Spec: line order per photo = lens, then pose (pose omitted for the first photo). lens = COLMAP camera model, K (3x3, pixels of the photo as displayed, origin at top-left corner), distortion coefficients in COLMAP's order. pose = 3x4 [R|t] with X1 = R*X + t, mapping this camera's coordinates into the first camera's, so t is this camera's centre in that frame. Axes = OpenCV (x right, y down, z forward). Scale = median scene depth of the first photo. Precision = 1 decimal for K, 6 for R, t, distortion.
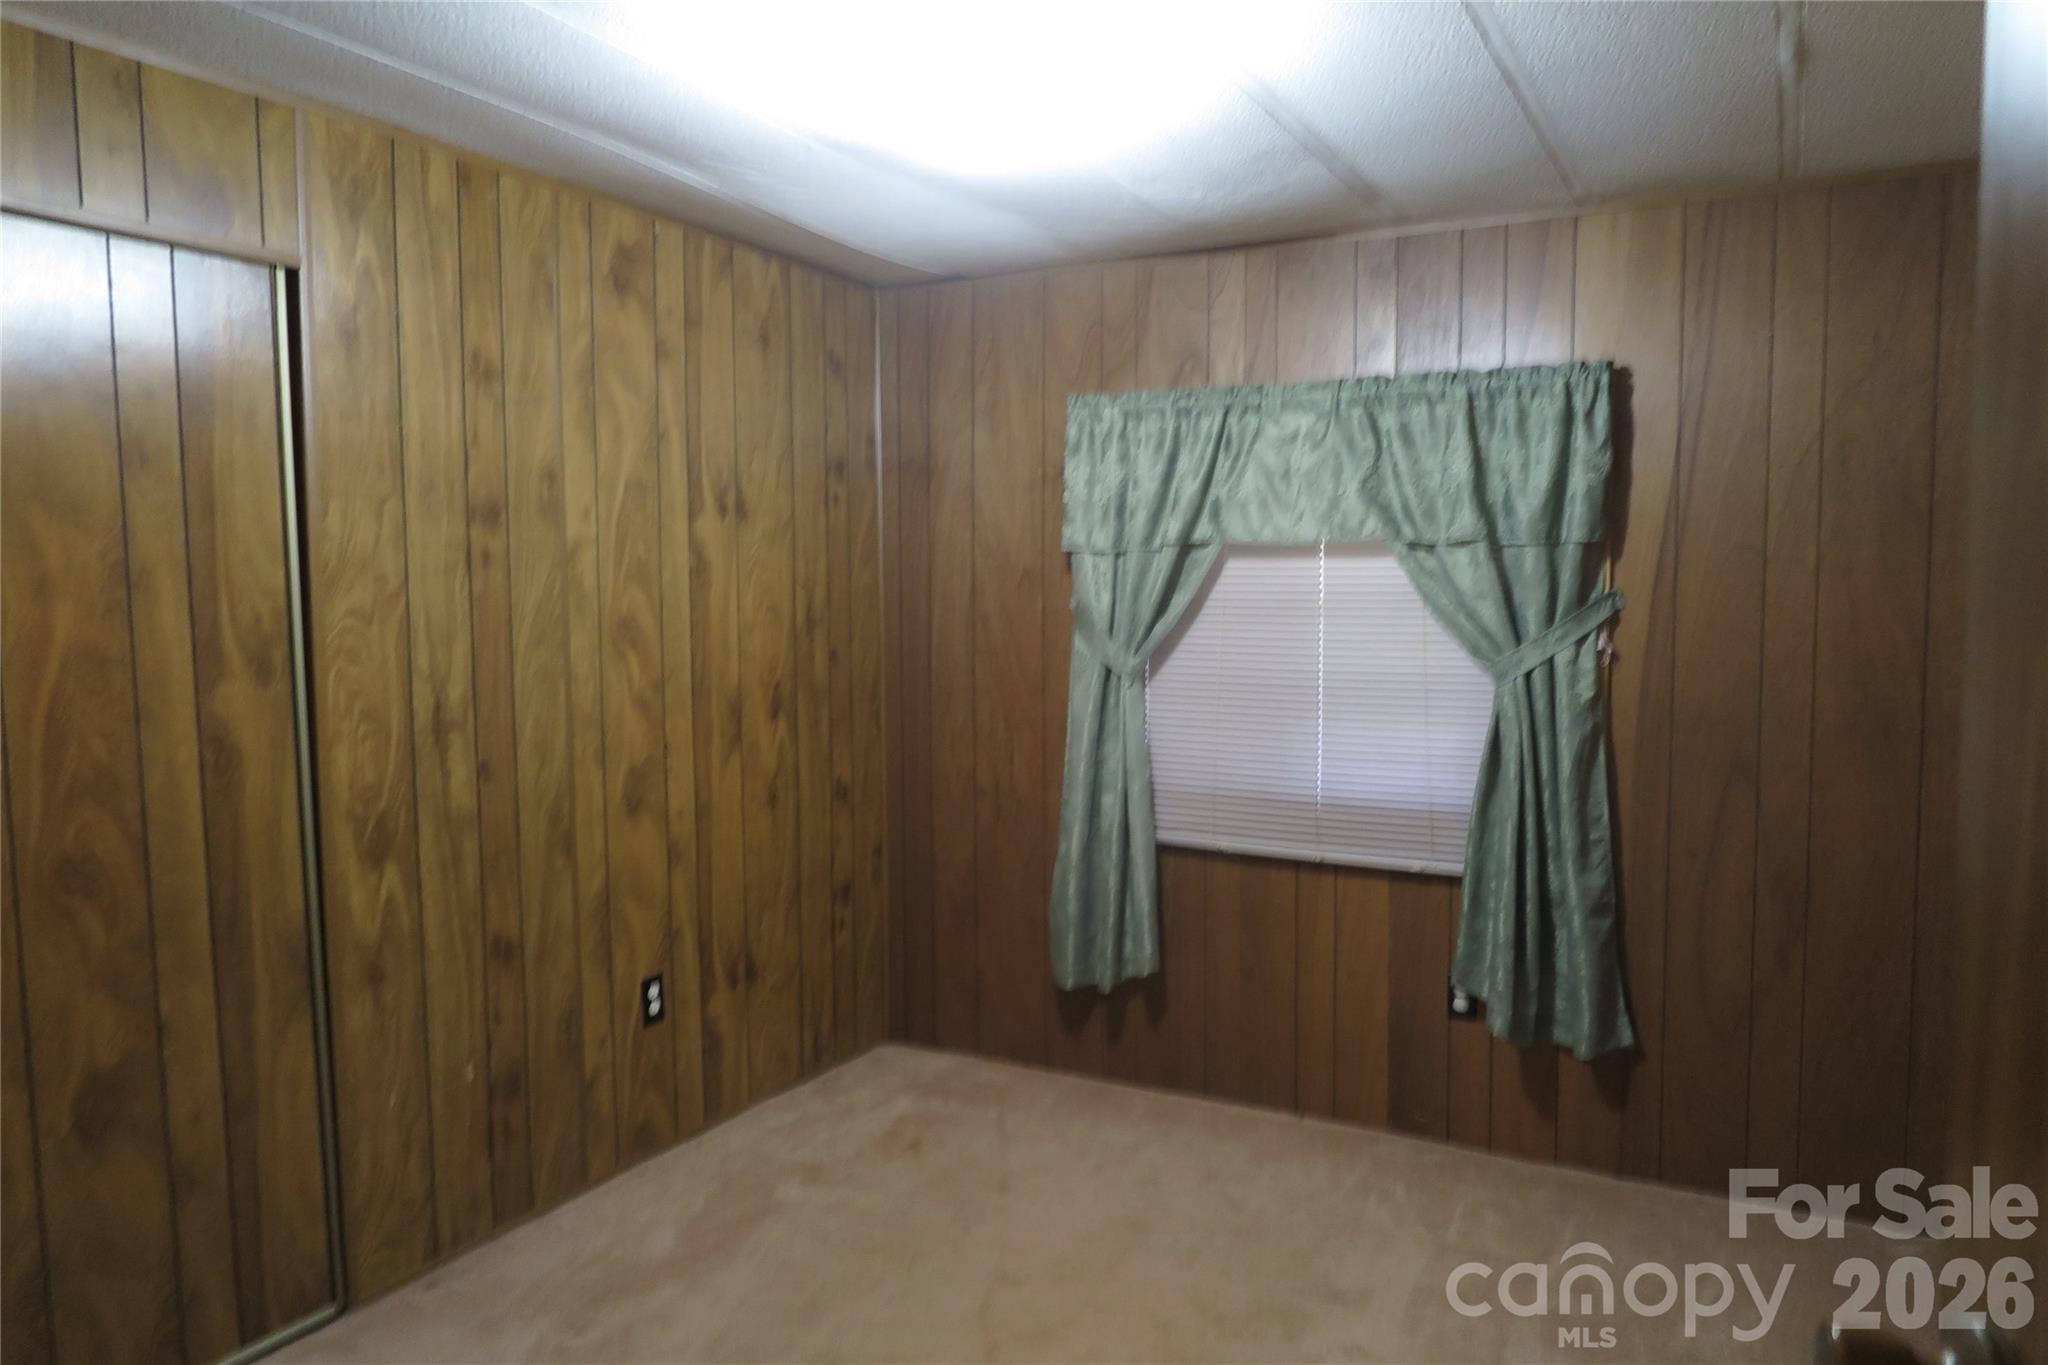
lens RADIAL K [[1411.6, 0, 1023.9], [0, 1411.6, 683.1], [0, 0, 1]] dist [-0.010265, 0.010287]
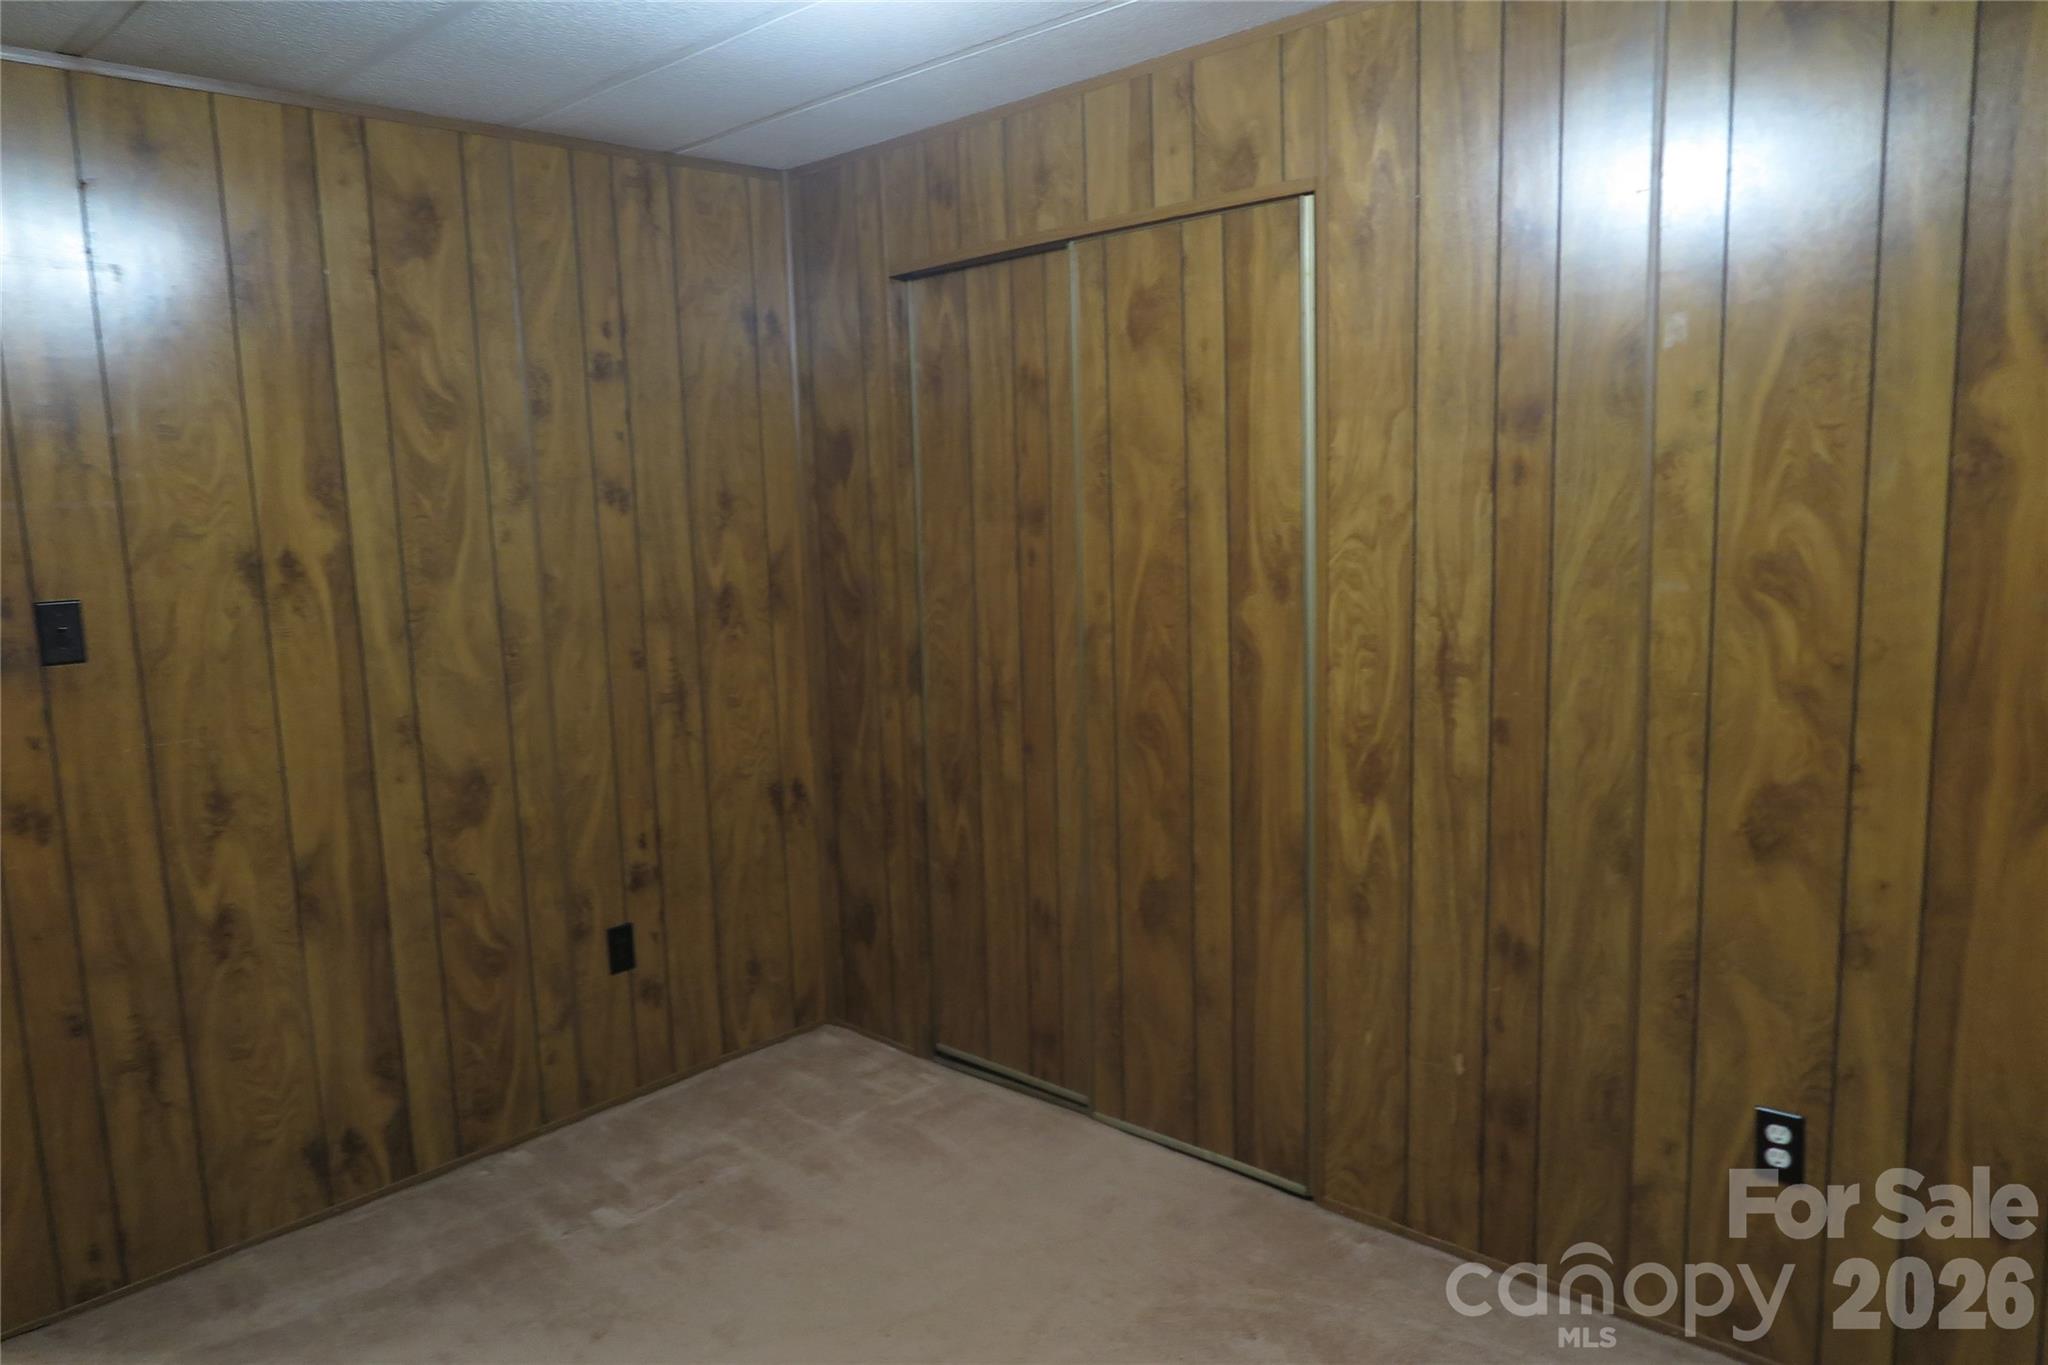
lens RADIAL K [[1411.6, 0, 1022.5], [0, 1411.6, 688.6], [0, 0, 1]] dist [-0.010265, 0.010287]
pose [[-0.255709, 0.150633, -0.954946, 0.499962], [-0.038017, 0.985456, 0.165626, -0.093468], [0.966006, 0.078656, -0.246263, 0.974749]]
